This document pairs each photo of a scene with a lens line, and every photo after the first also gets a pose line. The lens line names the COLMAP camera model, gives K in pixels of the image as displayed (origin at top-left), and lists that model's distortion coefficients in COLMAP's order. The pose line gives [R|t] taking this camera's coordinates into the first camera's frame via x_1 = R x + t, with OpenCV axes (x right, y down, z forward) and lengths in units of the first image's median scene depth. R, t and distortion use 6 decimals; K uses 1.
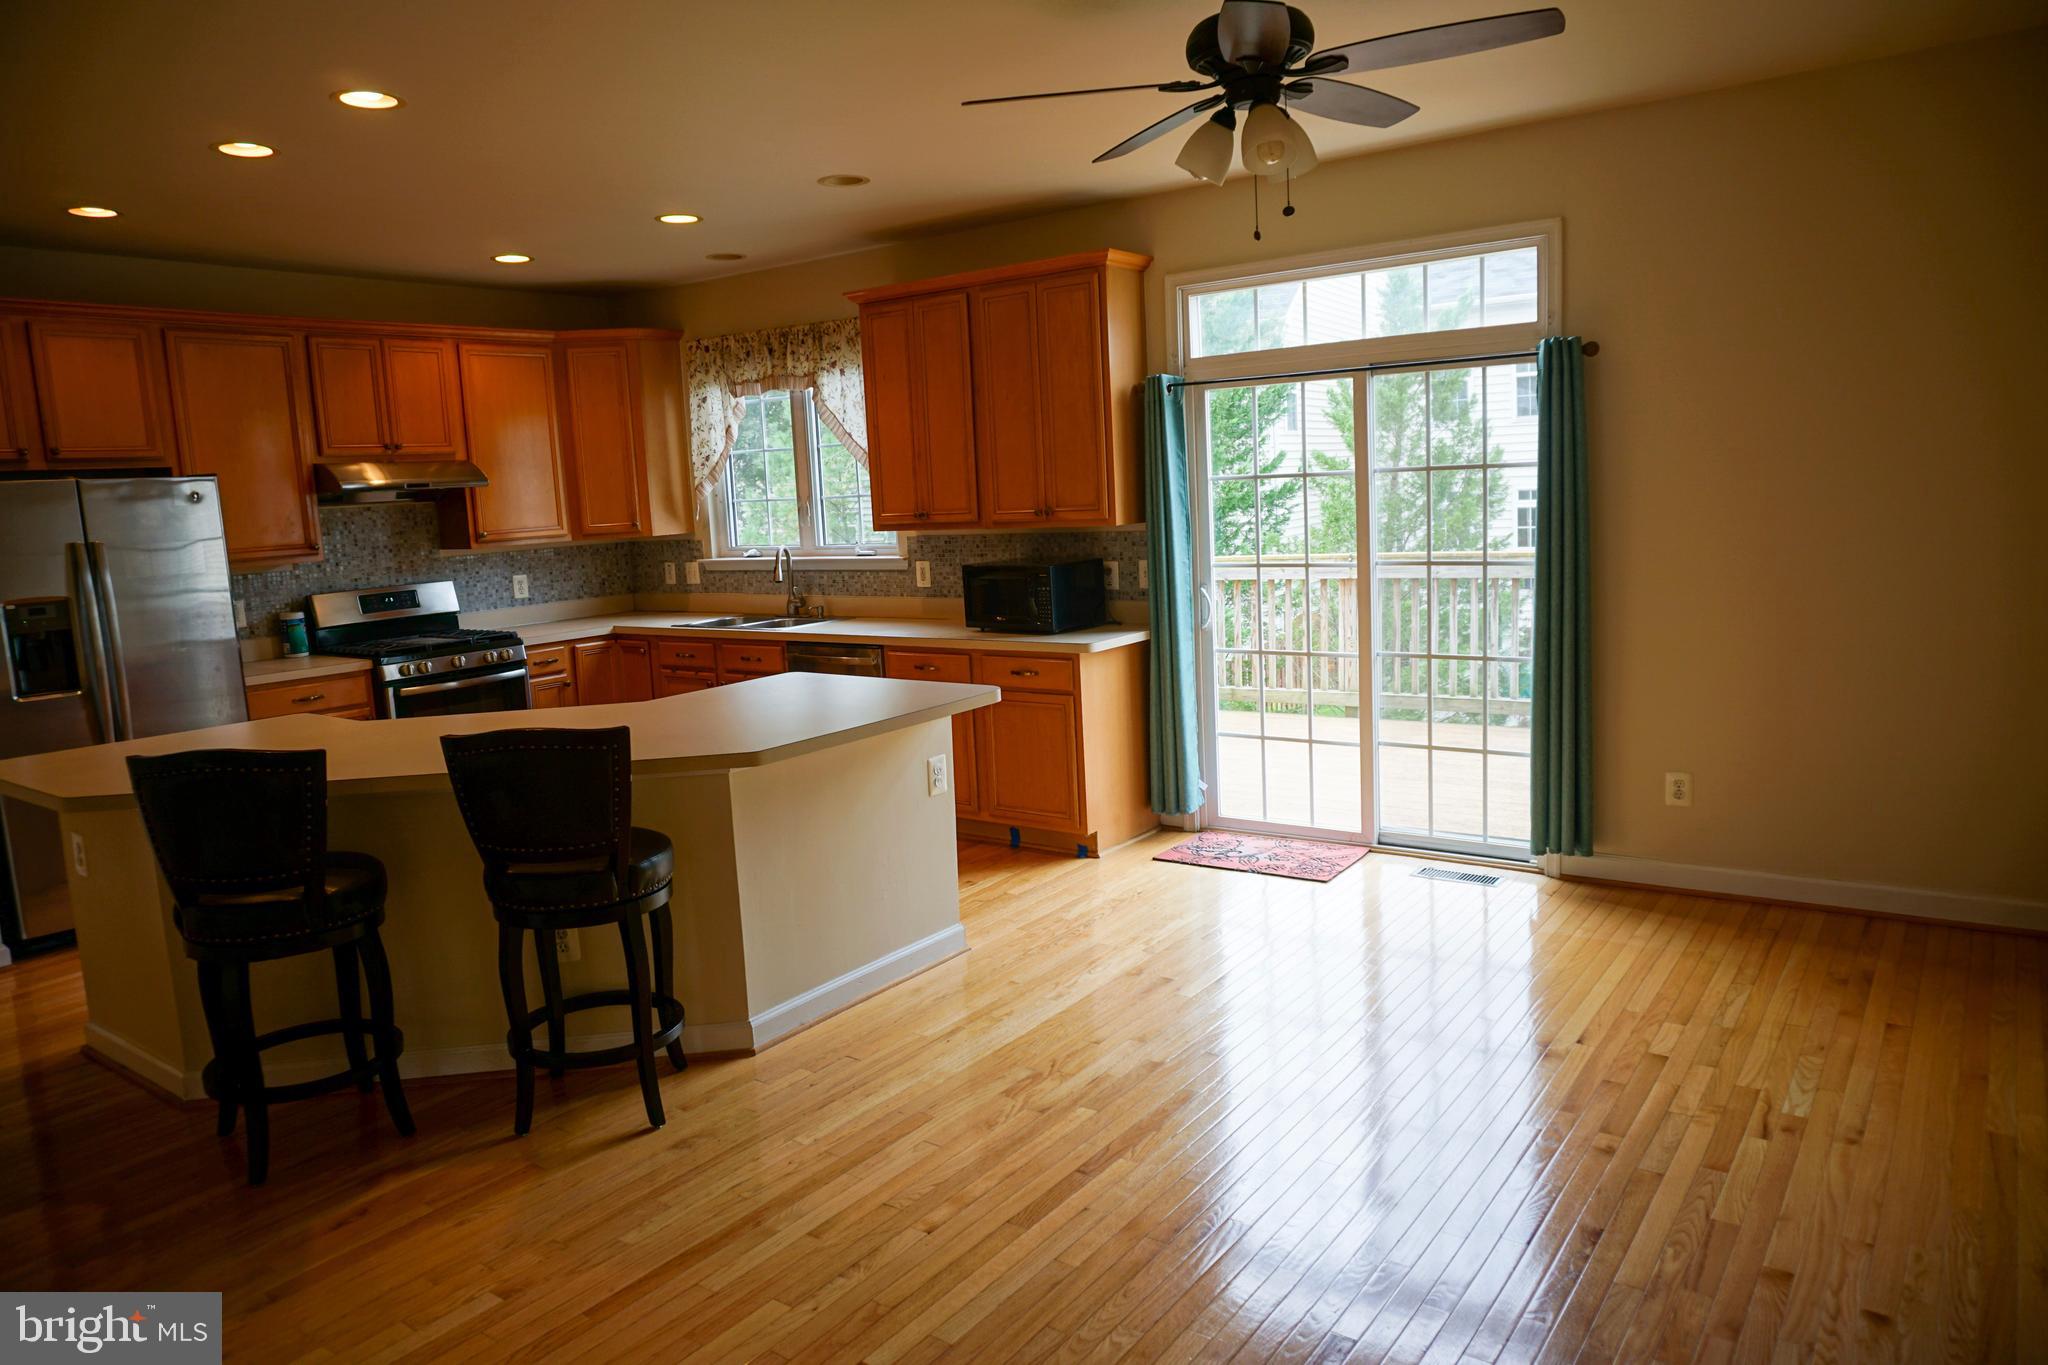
lens RADIAL K [[1366.6, 0, 1021.9], [0, 1366.6, 681.9], [0, 0, 1]] dist [-0.054255, 0.040865]
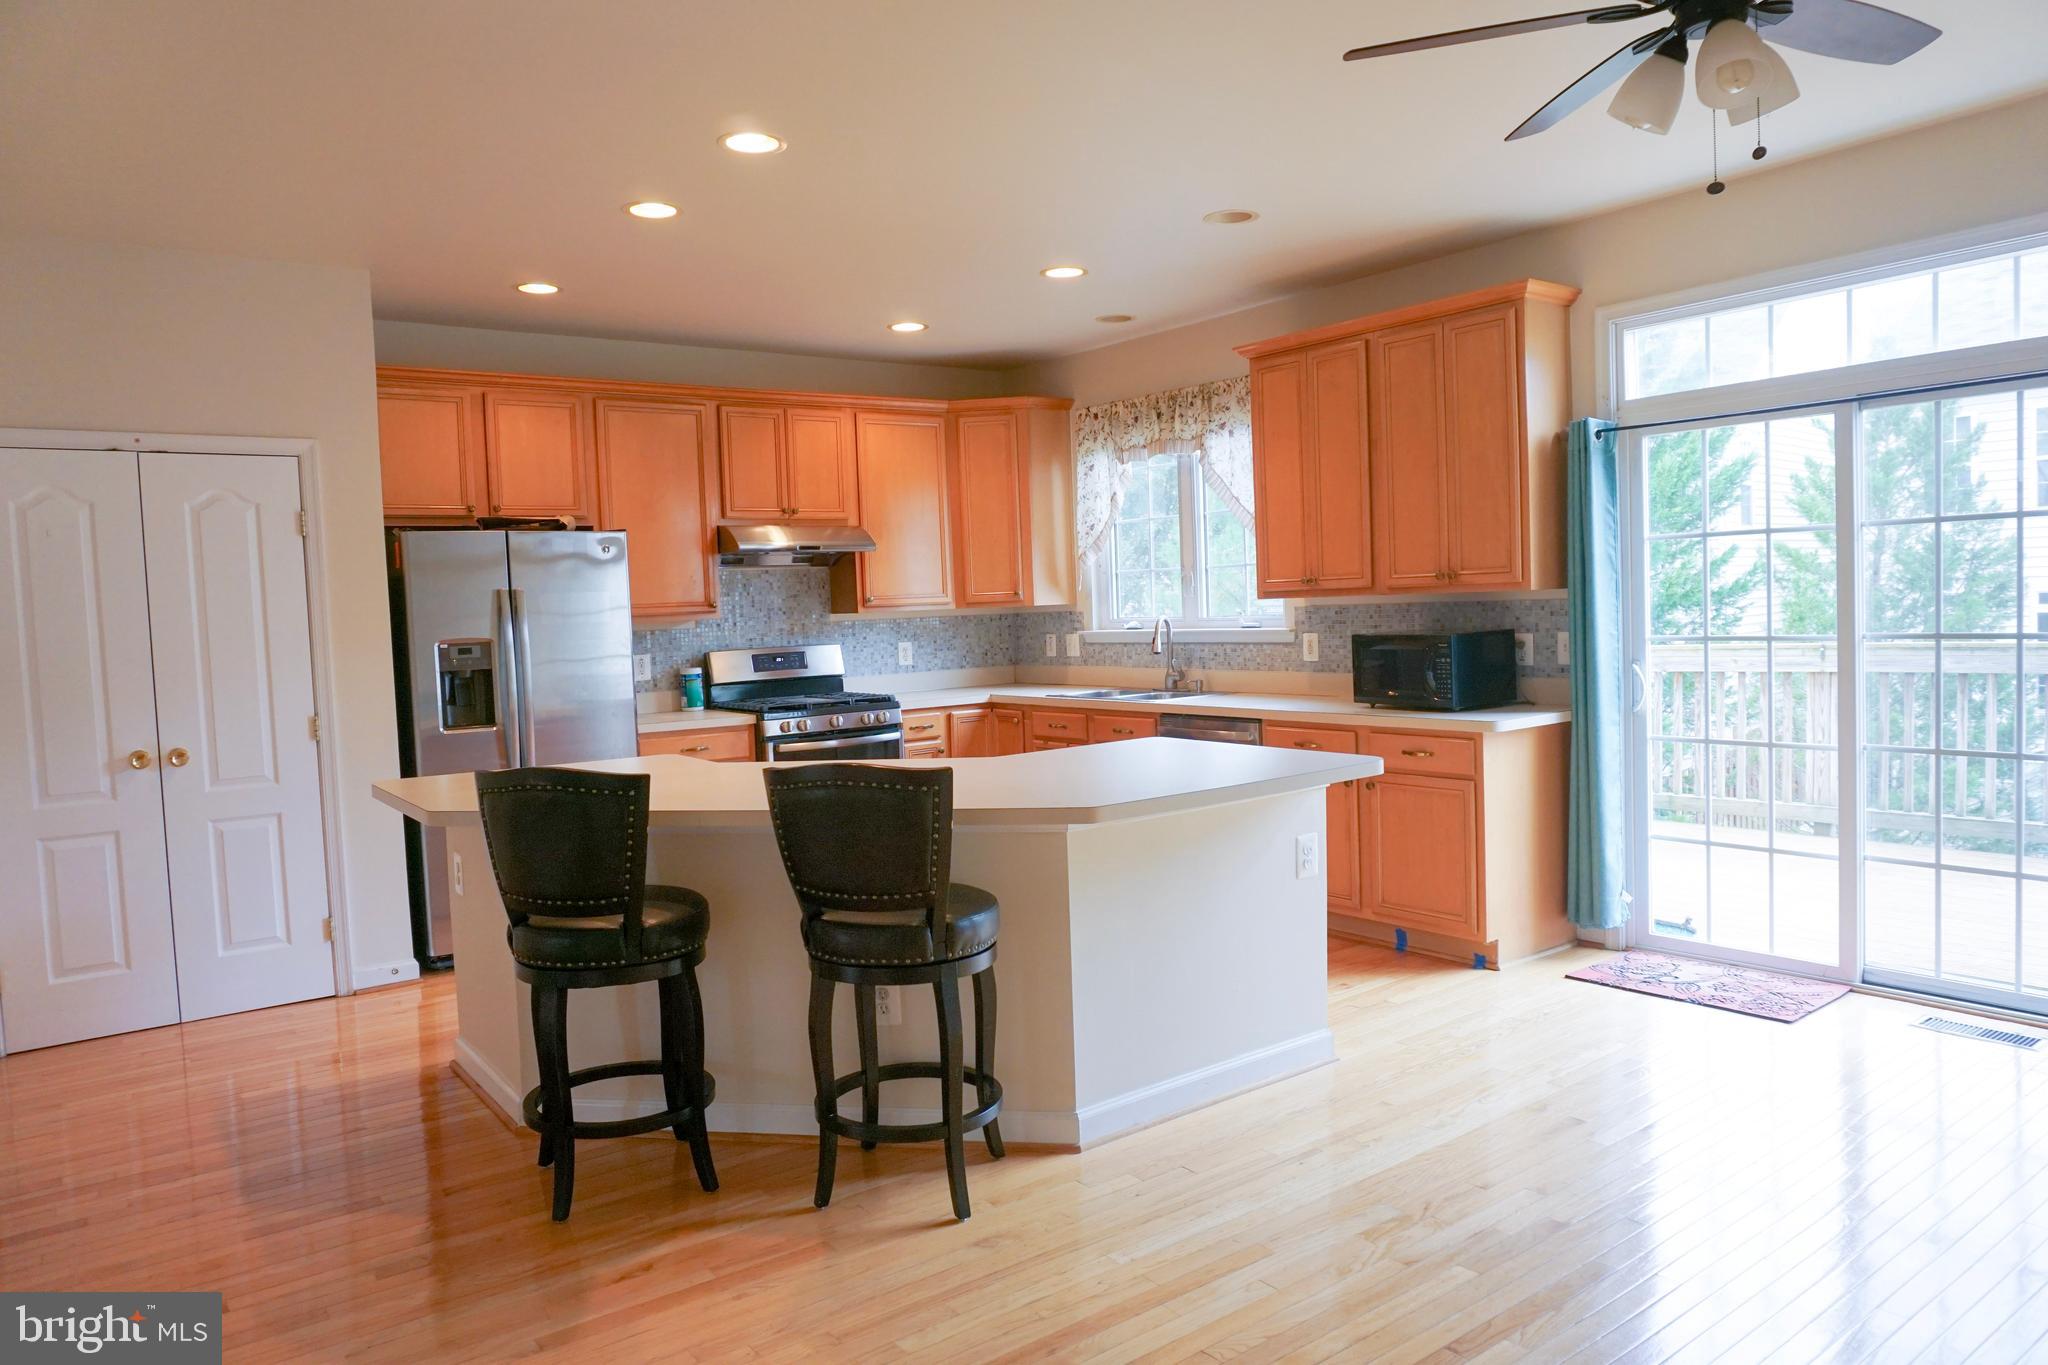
lens RADIAL K [[1366.6, 0, 1021.9], [0, 1366.6, 681.9], [0, 0, 1]] dist [-0.054255, 0.040865]
pose [[0.956397, 0.029289, -0.290598, 0.011441], [-0.051436, 0.996299, -0.068868, 0.021396], [0.287505, 0.080813, 0.954364, 0.079503]]
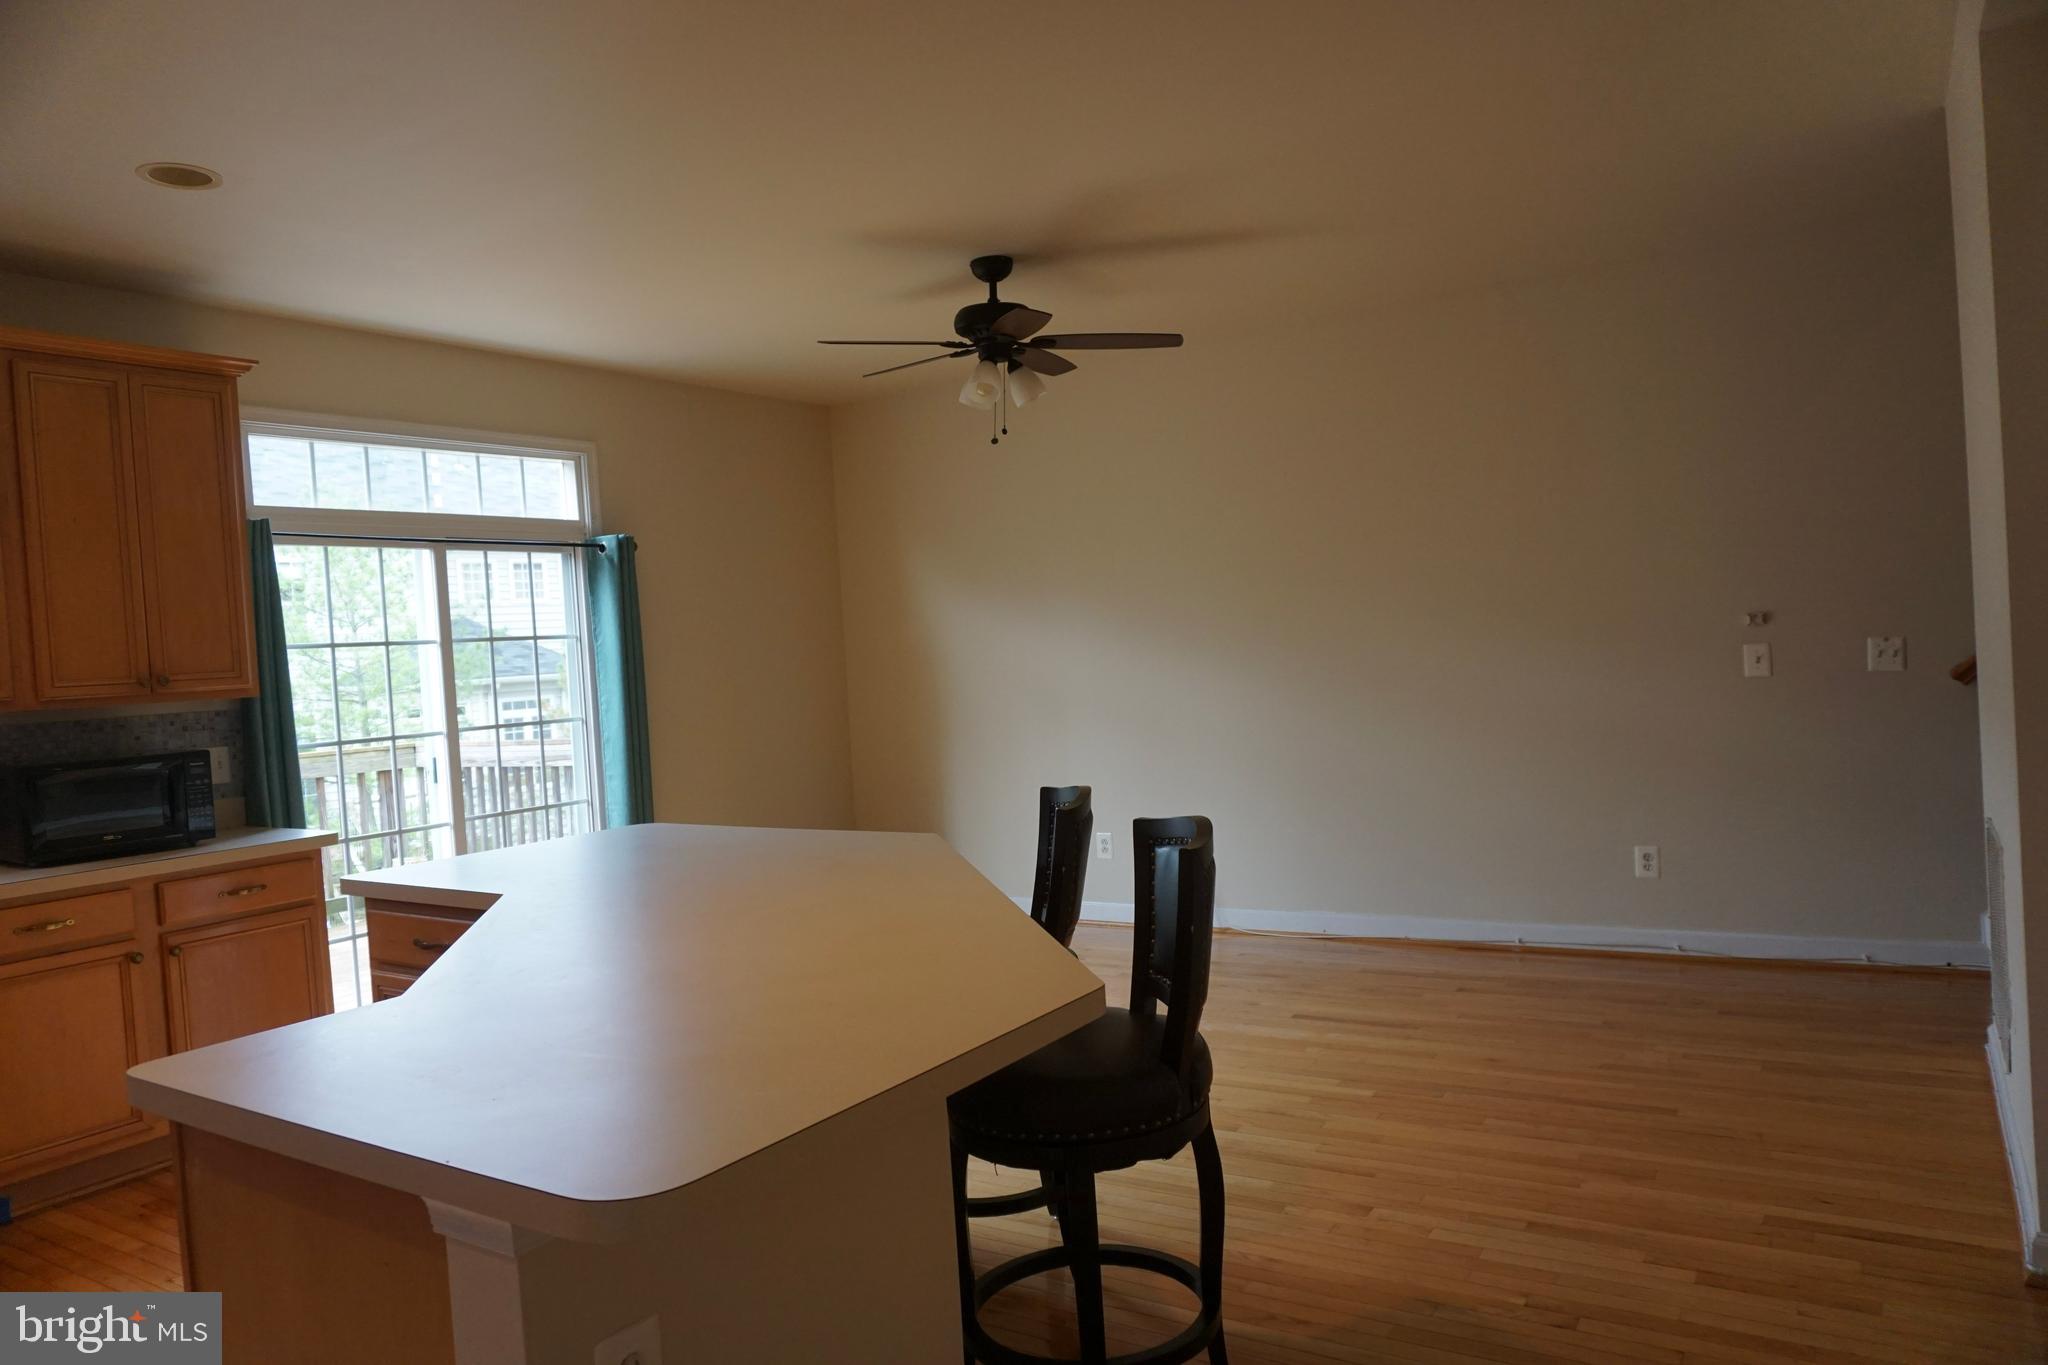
lens RADIAL K [[1366.6, 0, 1021.9], [0, 1366.6, 681.9], [0, 0, 1]] dist [-0.054255, 0.040865]
pose [[-0.058672, 0.030387, 0.997815, -0.749165], [0.212133, 0.977088, -0.017282, -0.014423], [-0.975478, 0.210655, -0.063774, 0.617953]]
